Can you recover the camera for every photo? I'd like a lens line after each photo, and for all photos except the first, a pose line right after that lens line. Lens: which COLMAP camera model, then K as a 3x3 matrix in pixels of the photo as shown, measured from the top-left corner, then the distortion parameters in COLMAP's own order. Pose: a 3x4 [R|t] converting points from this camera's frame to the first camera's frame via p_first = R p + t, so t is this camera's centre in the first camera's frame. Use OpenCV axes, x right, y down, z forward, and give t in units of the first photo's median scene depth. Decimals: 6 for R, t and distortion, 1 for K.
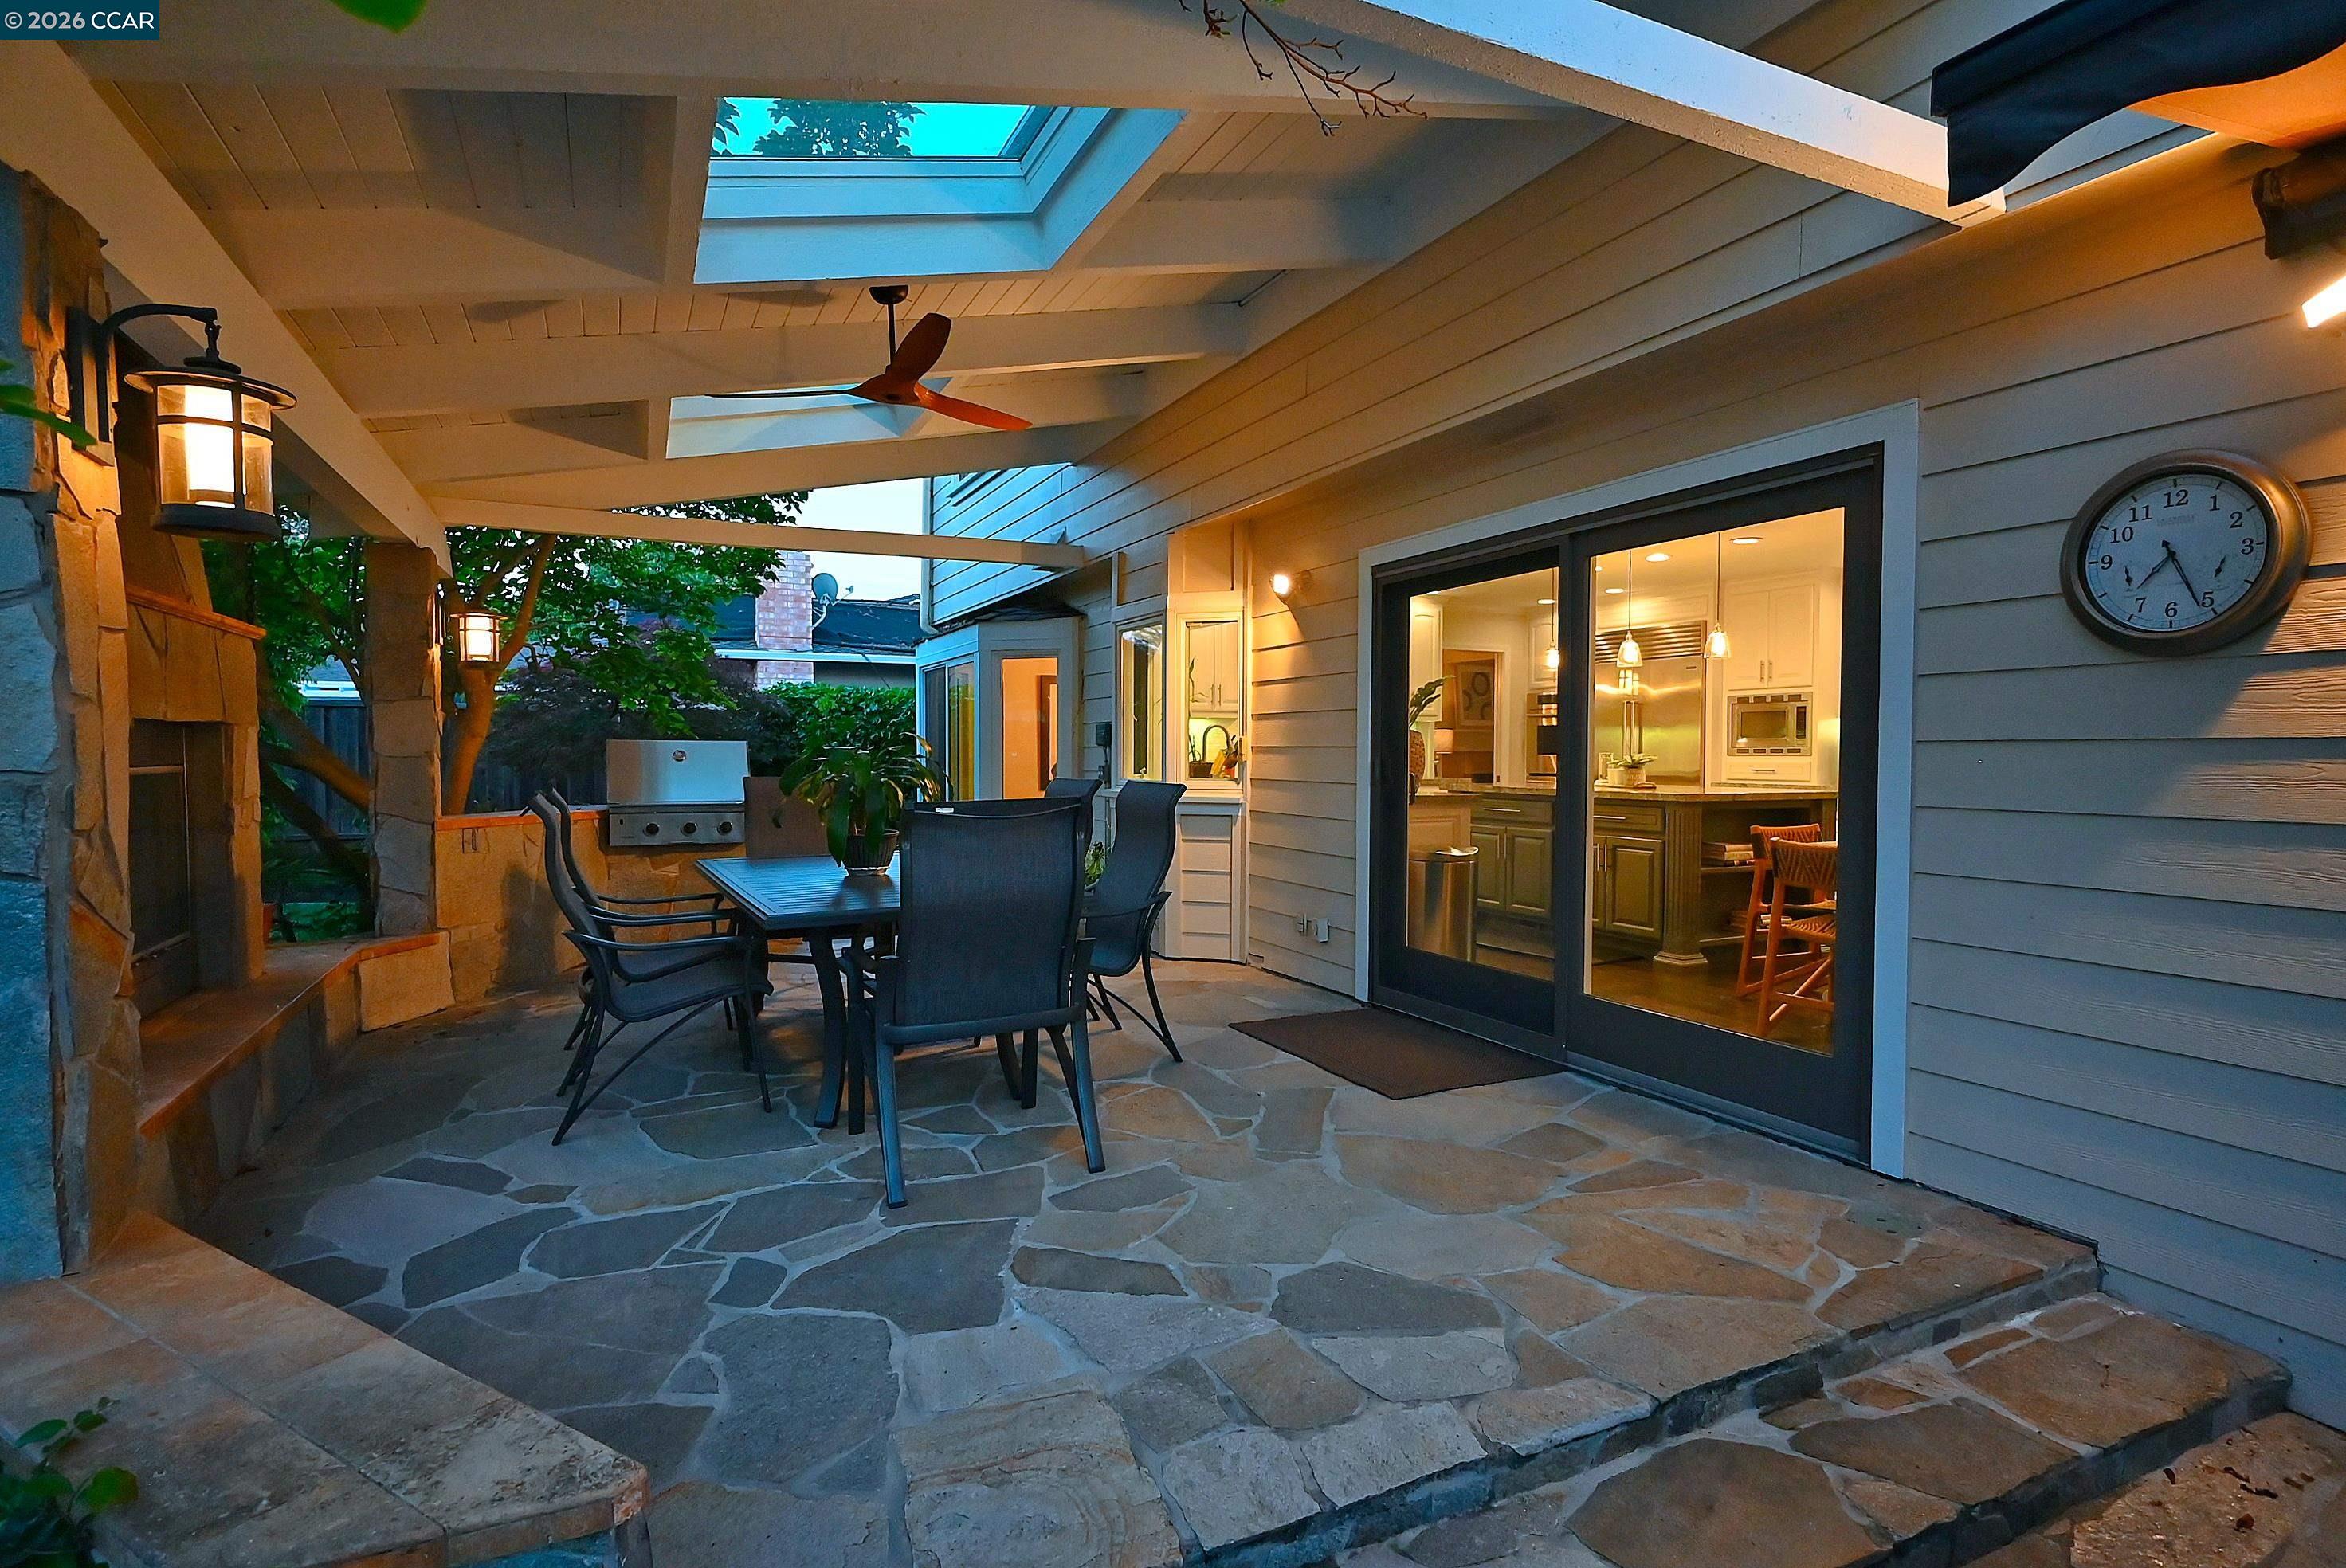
lens RADIAL K [[1165.0, 0, 1173.0], [0, 1165.0, 784.0], [0, 0, 1]] dist [-0.003735, -0.000166]
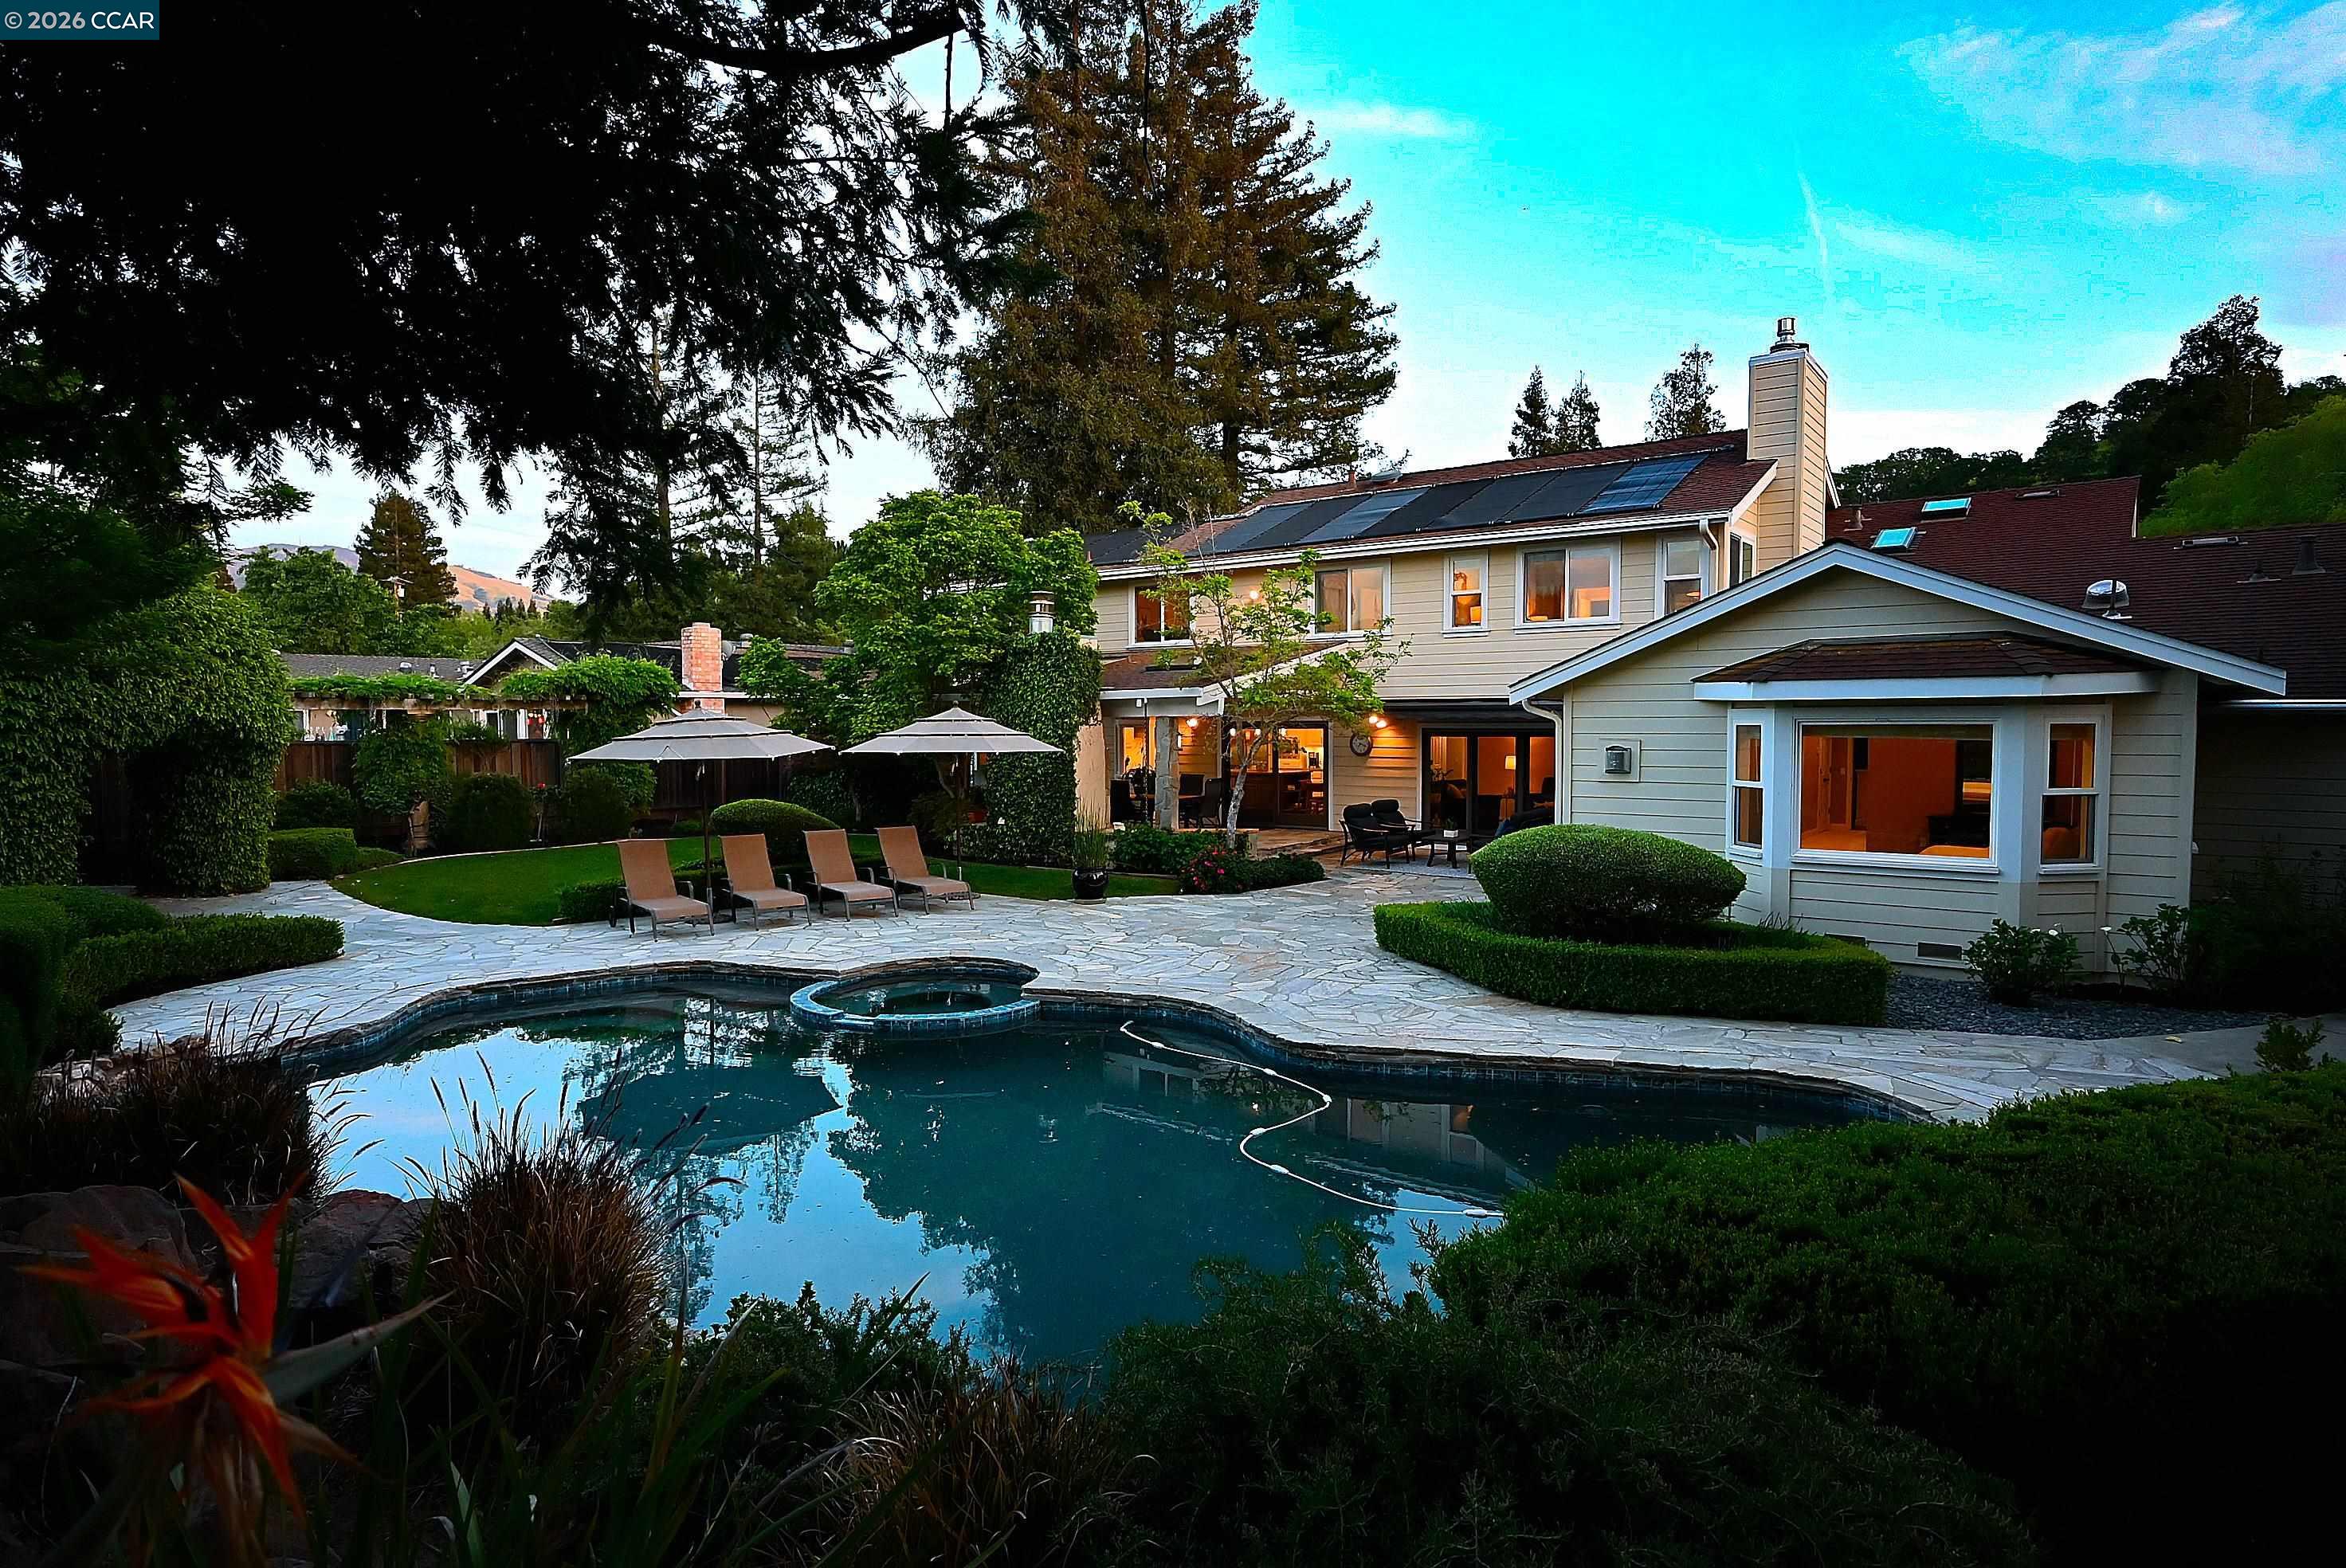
lens RADIAL K [[1287.1, 0, 1173.0], [0, 1287.1, 784.0], [0, 0, 1]] dist [-0.000557, -0.000018]
pose [[0.889135, -0.030855, 0.456604, -1.825591], [0.021071, 0.999427, 0.026506, -0.075586], [-0.457160, -0.013946, 0.889275, -2.643806]]
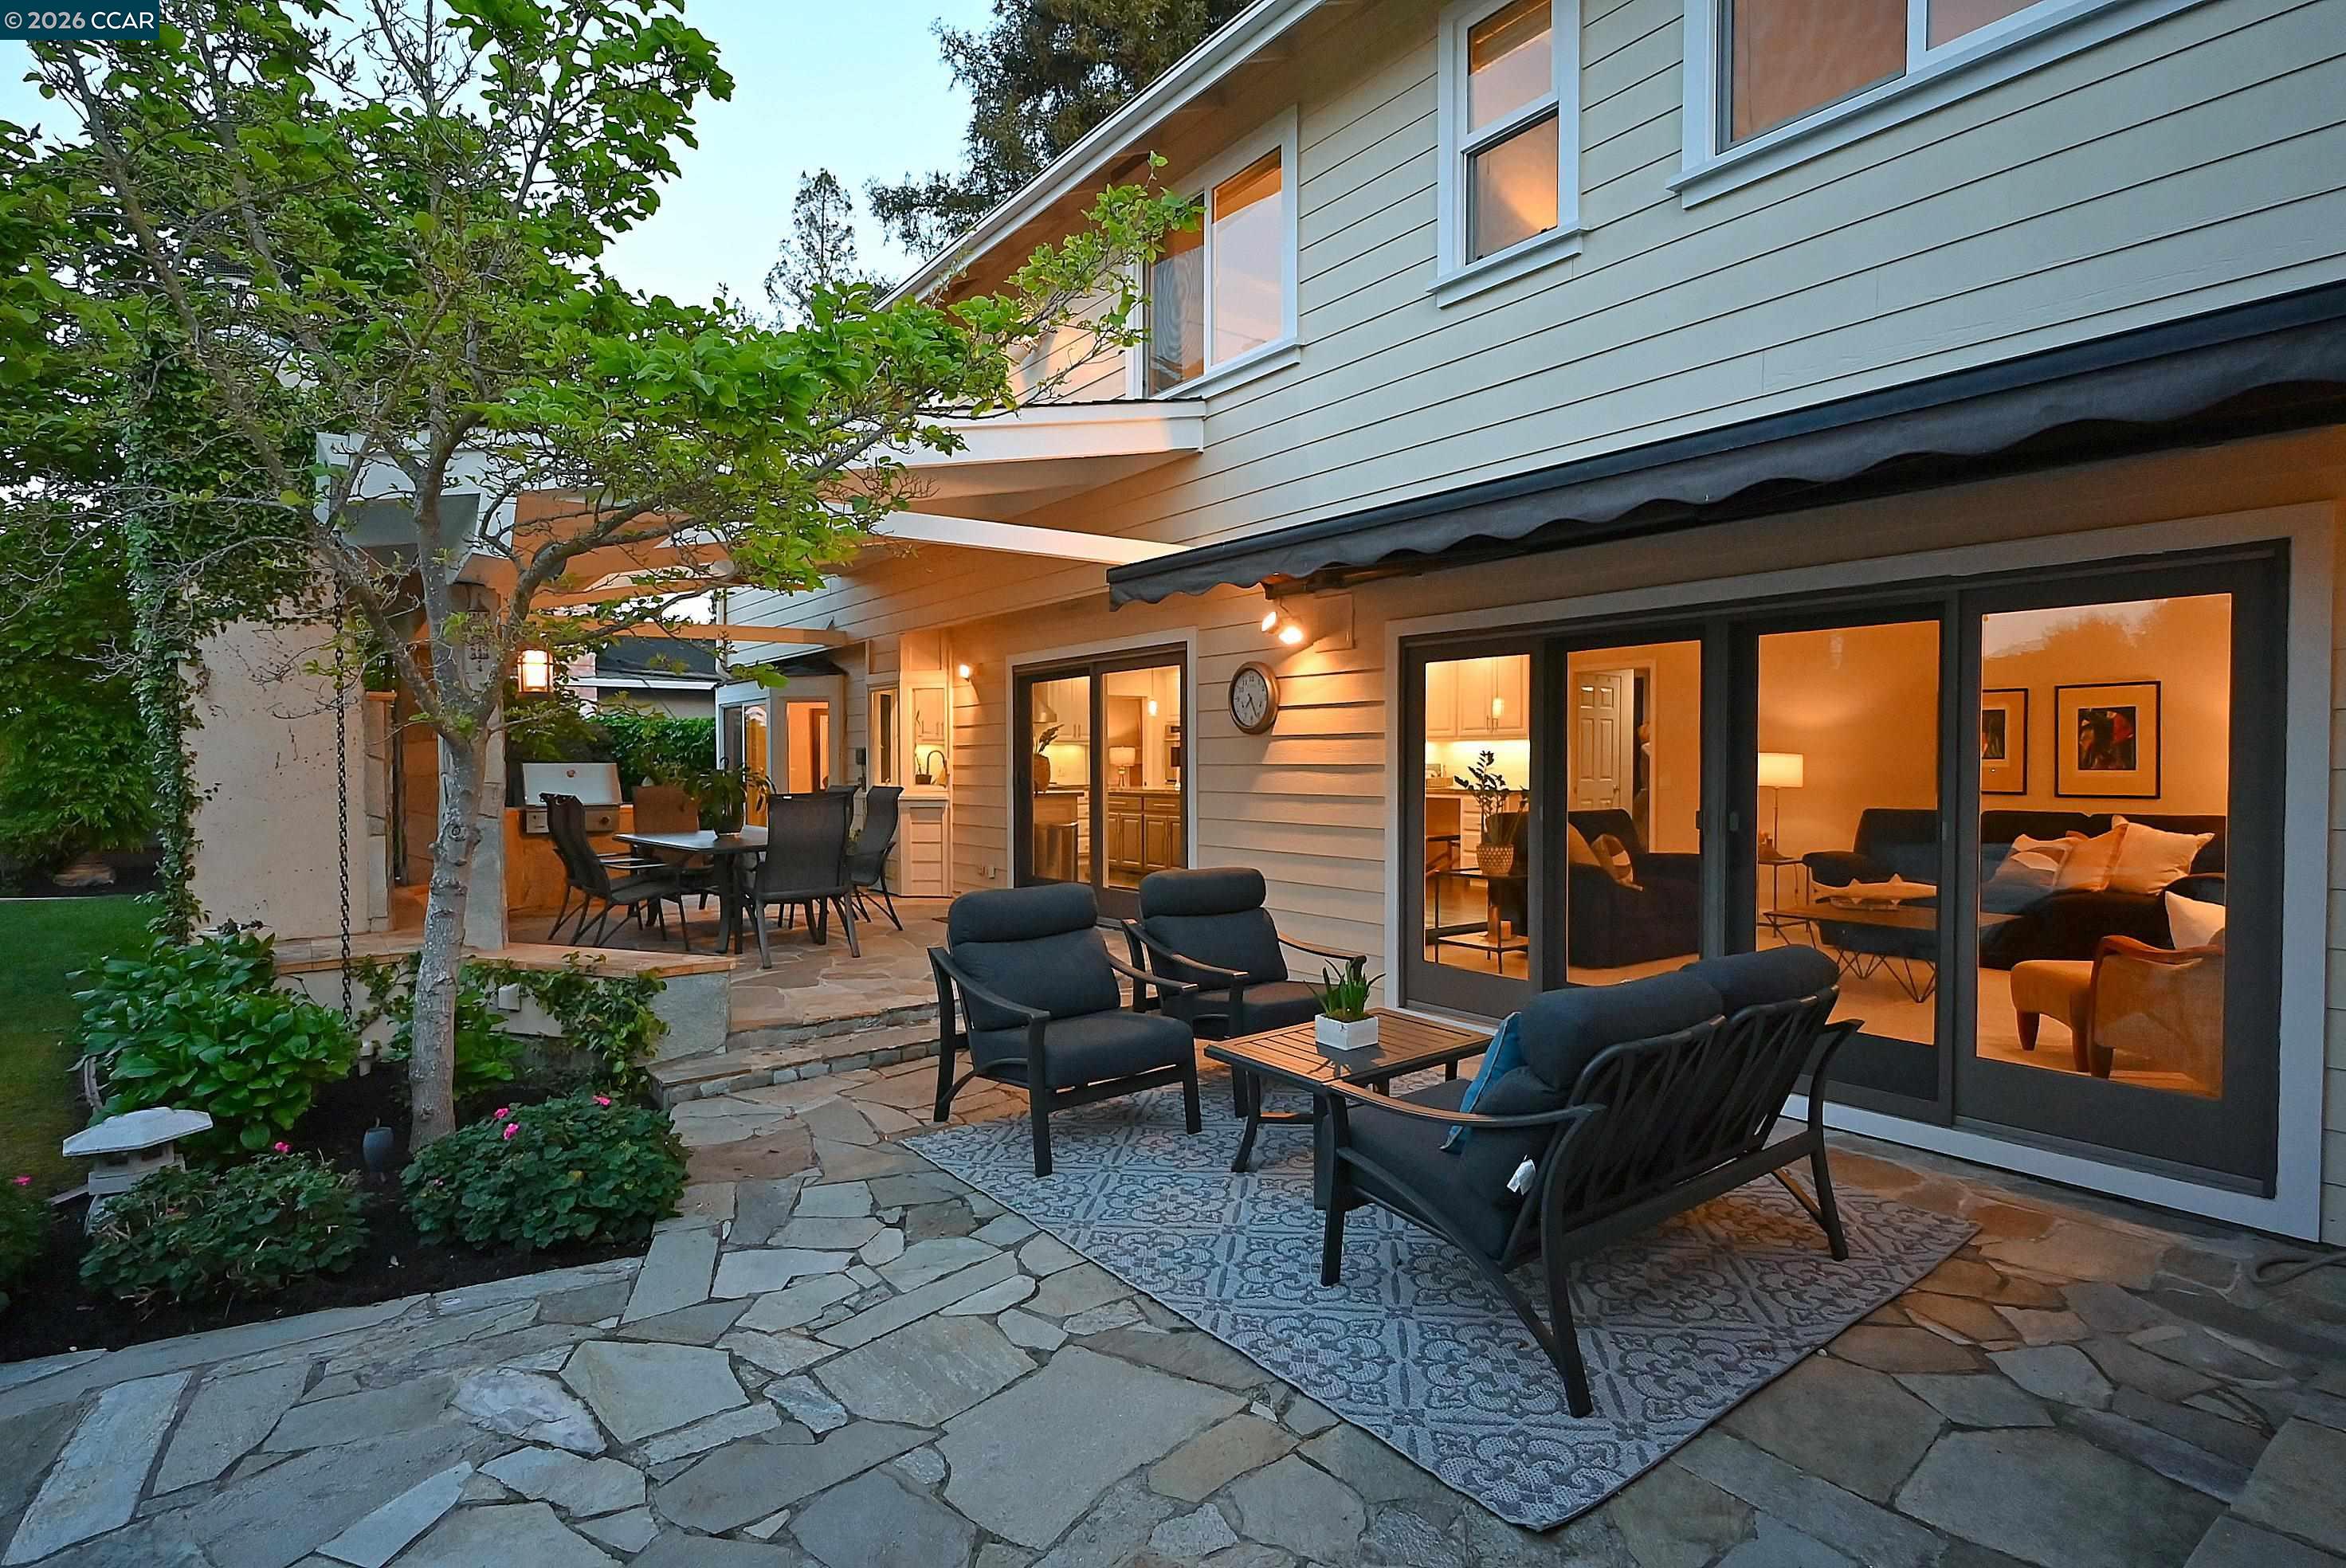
lens RADIAL K [[1191.6, 0, 1173.0], [0, 1191.6, 784.0], [0, 0, 1]] dist [-0.001667, 0.000631]
pose [[0.981613, -0.010116, 0.190612, 0.052724], [0.011703, 0.999906, -0.007205, 0.010773], [-0.190521, 0.009303, 0.981639, -0.733472]]
